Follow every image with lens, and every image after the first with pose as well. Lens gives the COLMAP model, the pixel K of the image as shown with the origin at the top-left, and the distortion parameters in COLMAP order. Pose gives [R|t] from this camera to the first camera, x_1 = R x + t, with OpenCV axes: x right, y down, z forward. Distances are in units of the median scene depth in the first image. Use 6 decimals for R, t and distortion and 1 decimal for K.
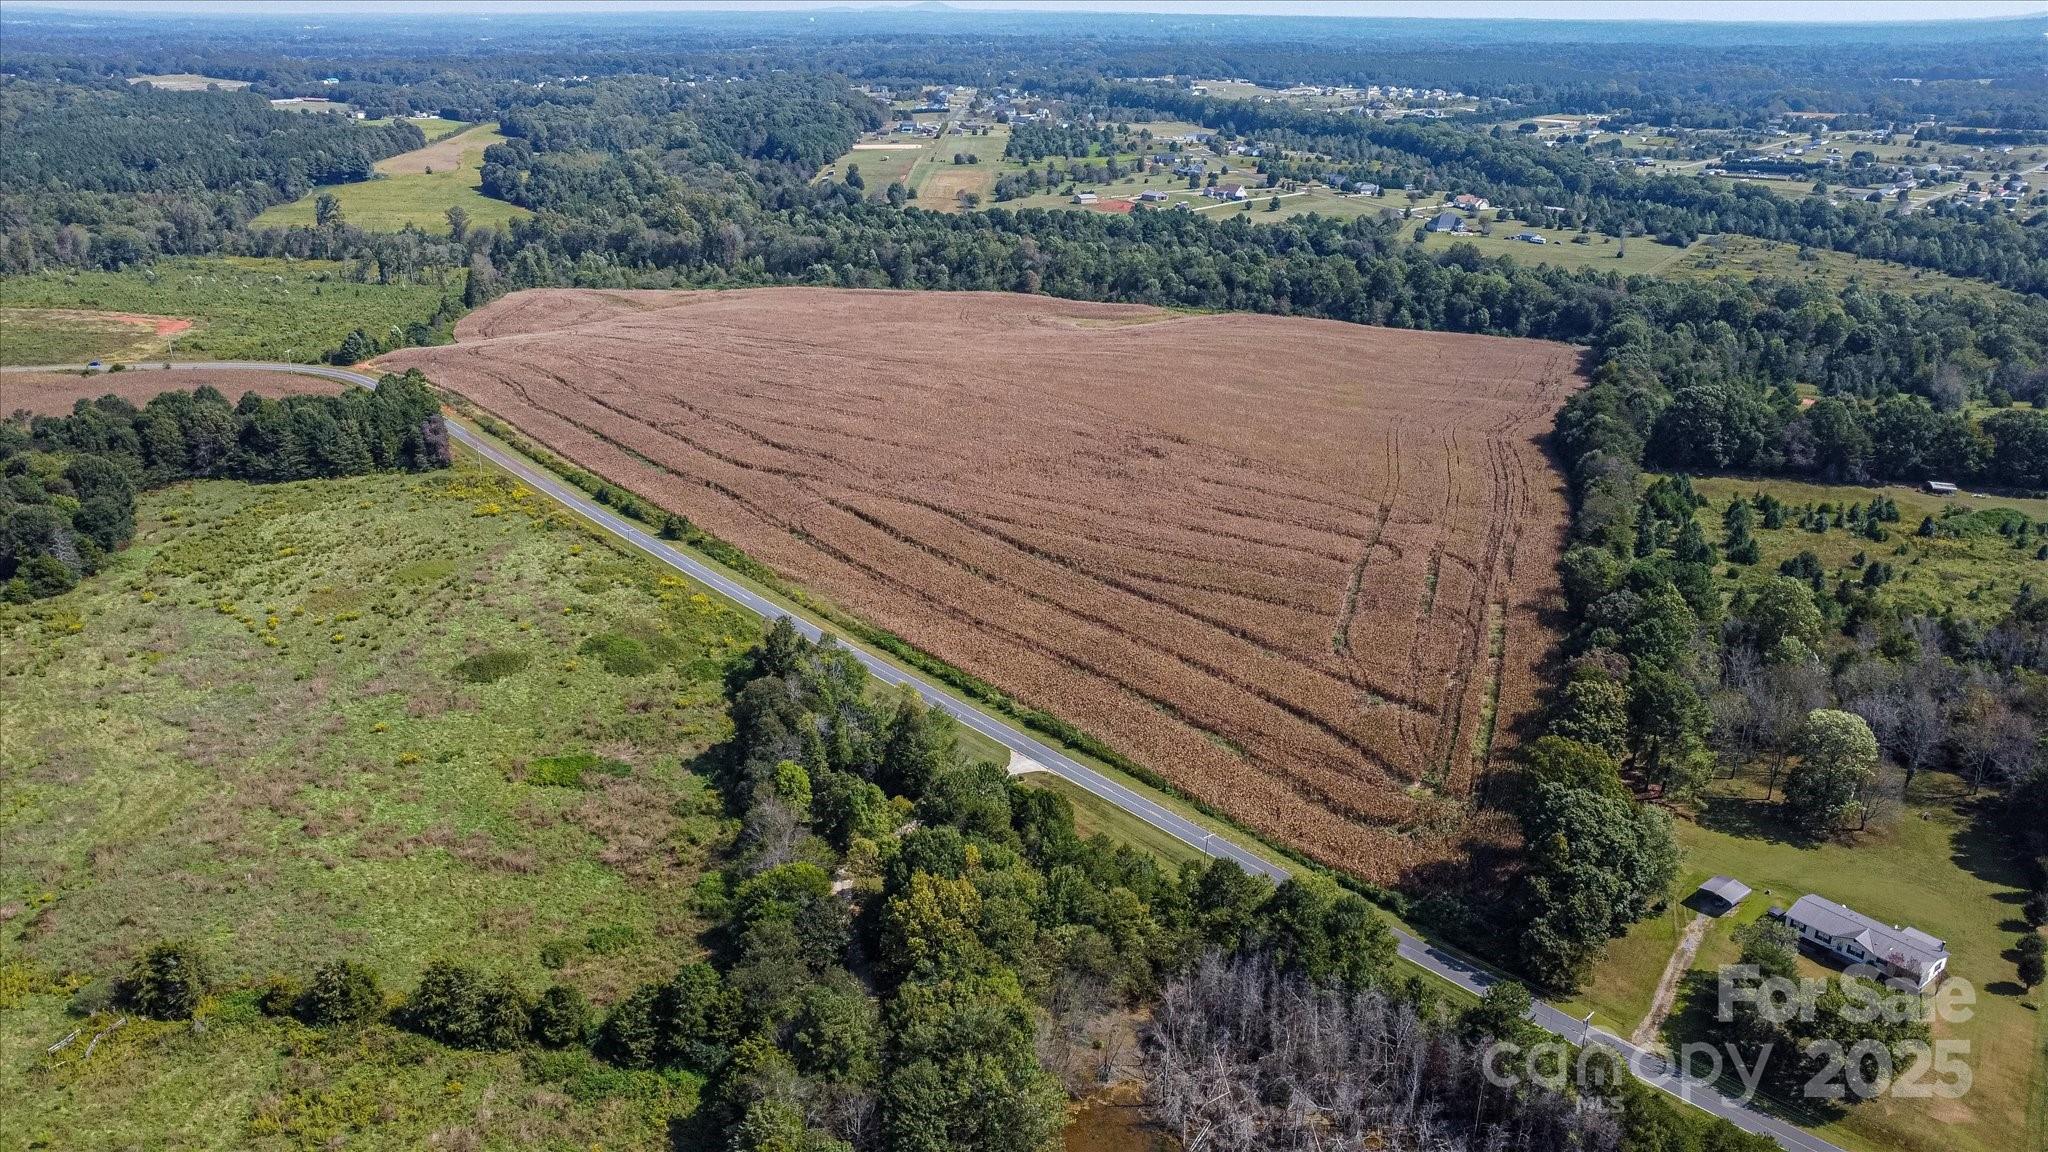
lens RADIAL K [[1521.7, 0, 1014.9], [0, 1521.7, 603.8], [0, 0, 1]] dist [-0.143244, 0.226308]
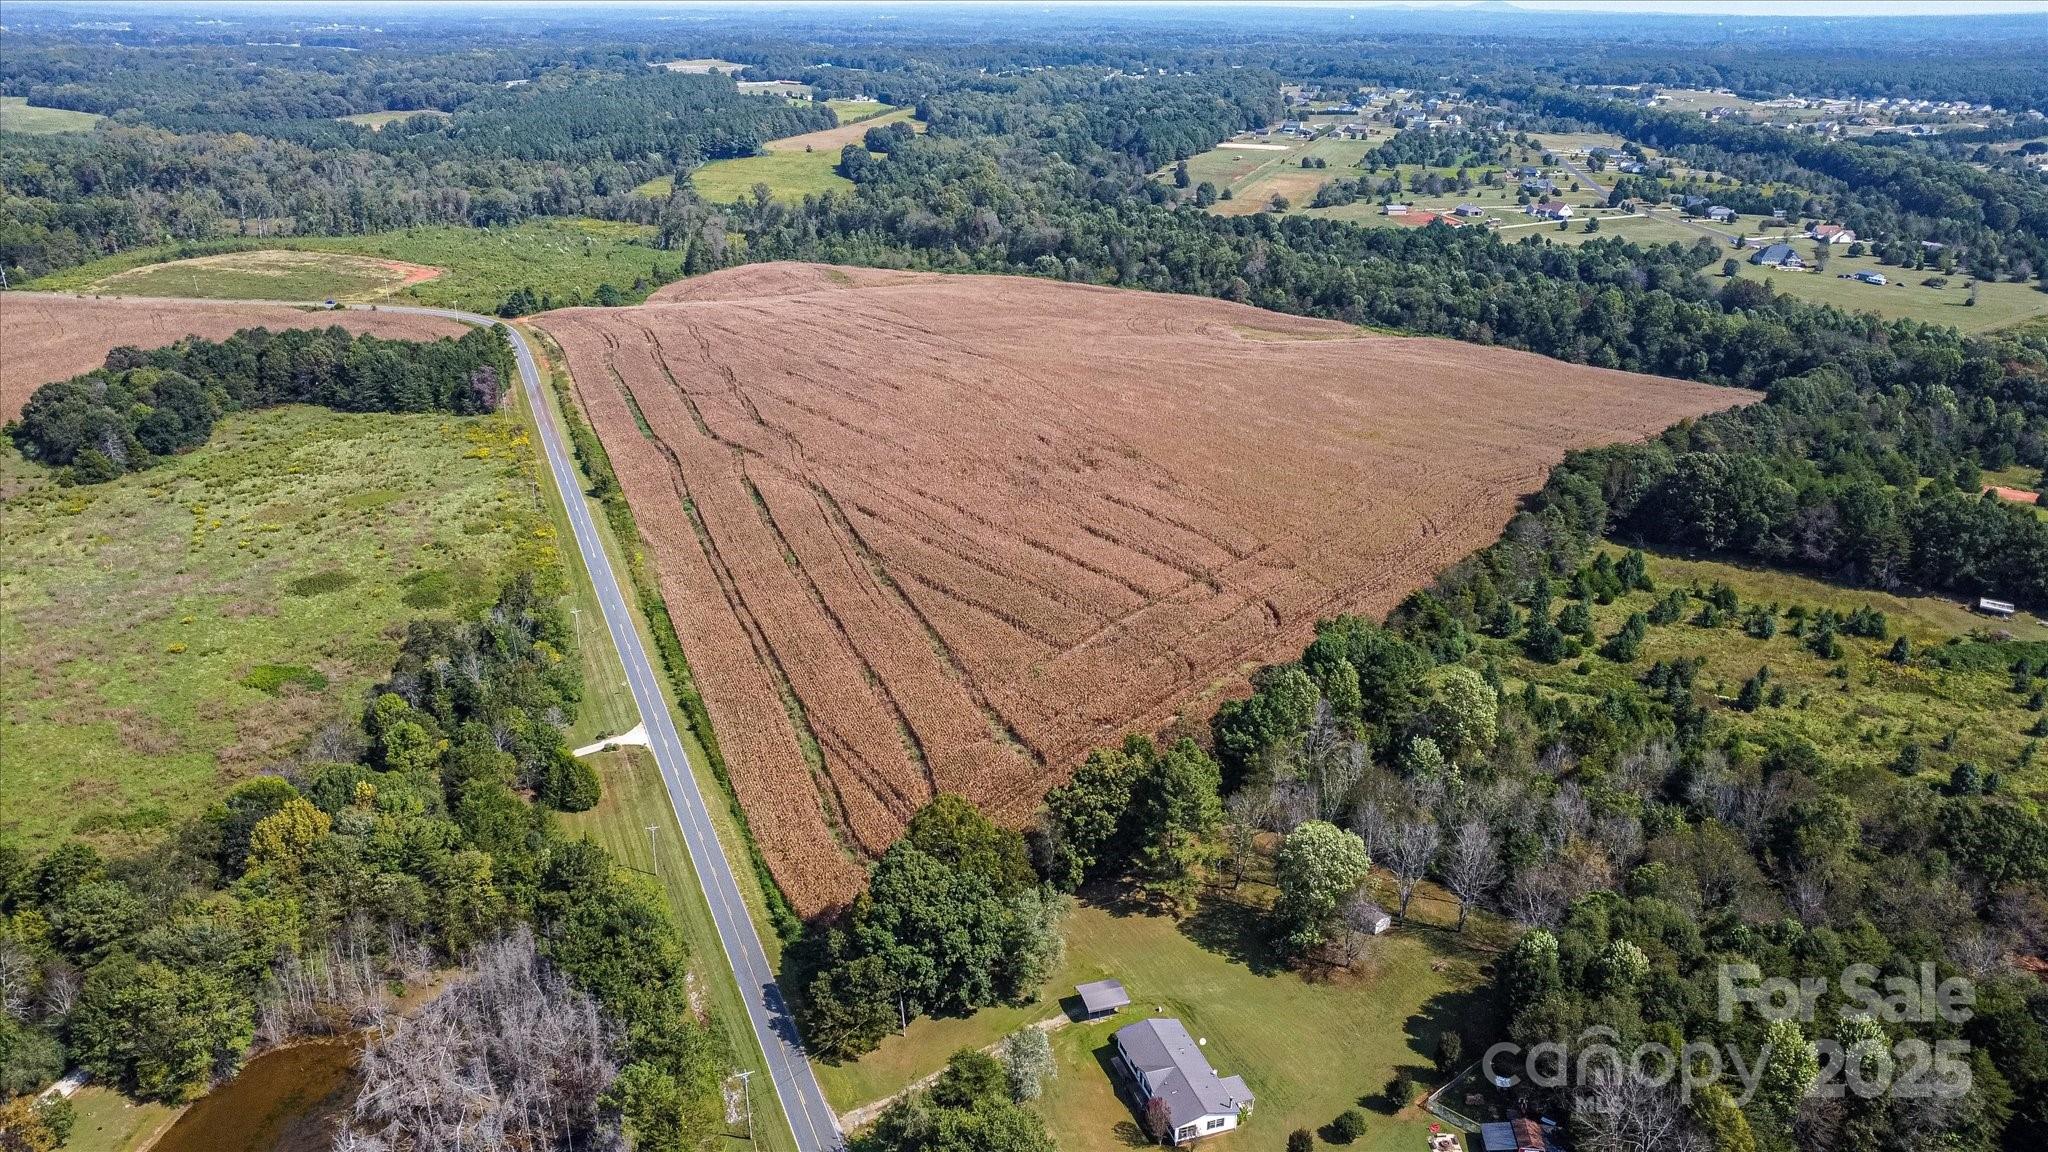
lens RADIAL K [[1521.1, 0, 1009.4], [0, 1521.1, 578.6], [0, 0, 1]] dist [-0.100787, 0.150456]
pose [[0.939057, 0.126874, -0.319492, 0.218365], [-0.131329, 0.991309, 0.007656, -0.017182], [0.317687, 0.034769, 0.947558, 0.037080]]
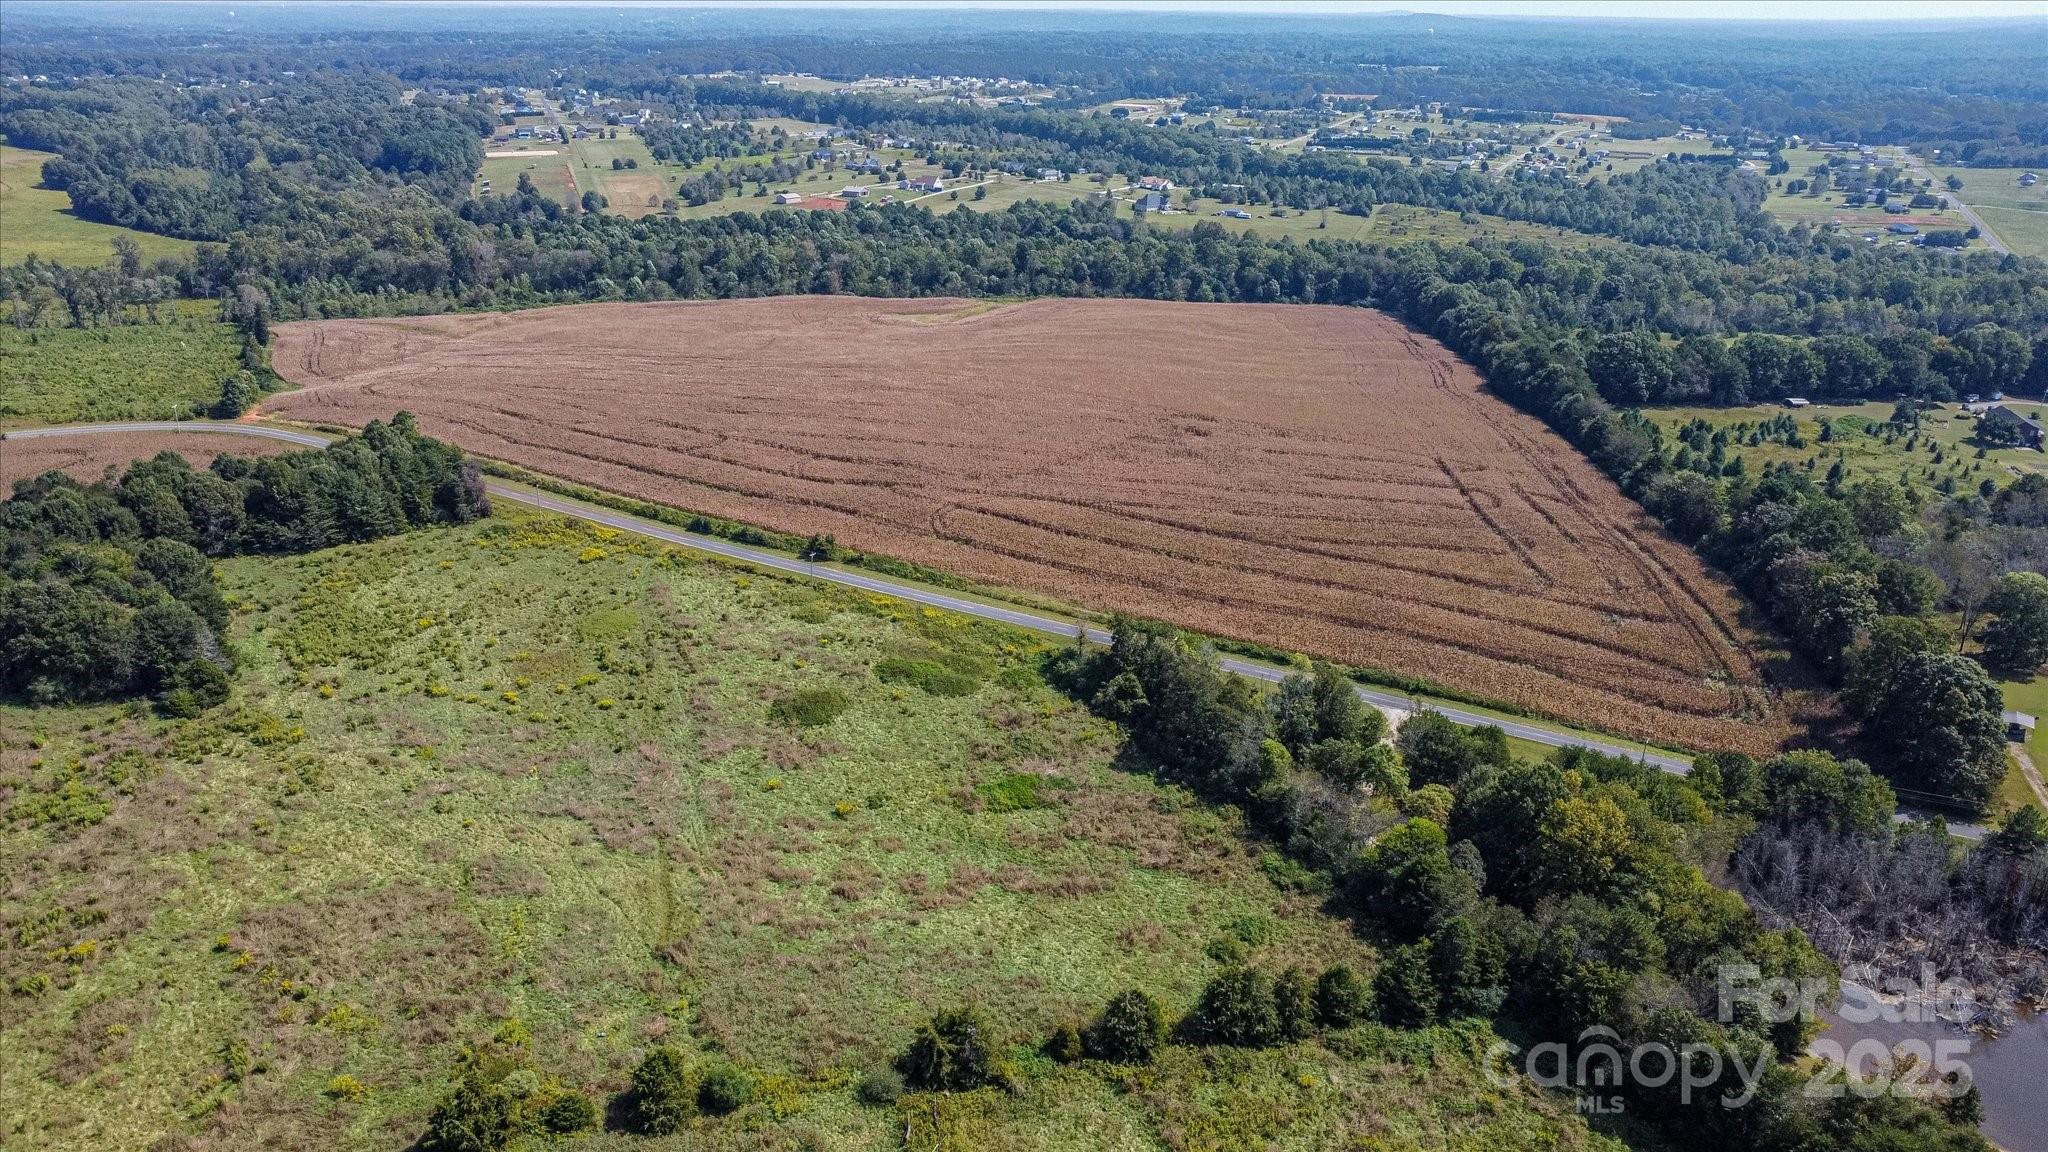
lens RADIAL K [[1521.7, 0, 1014.9], [0, 1521.7, 603.8], [0, 0, 1]] dist [-0.143244, 0.226308]
pose [[0.941435, -0.124135, 0.313512, -0.224724], [0.122731, 0.992143, 0.024296, -0.012838], [-0.314064, 0.015604, 0.949273, 0.022906]]
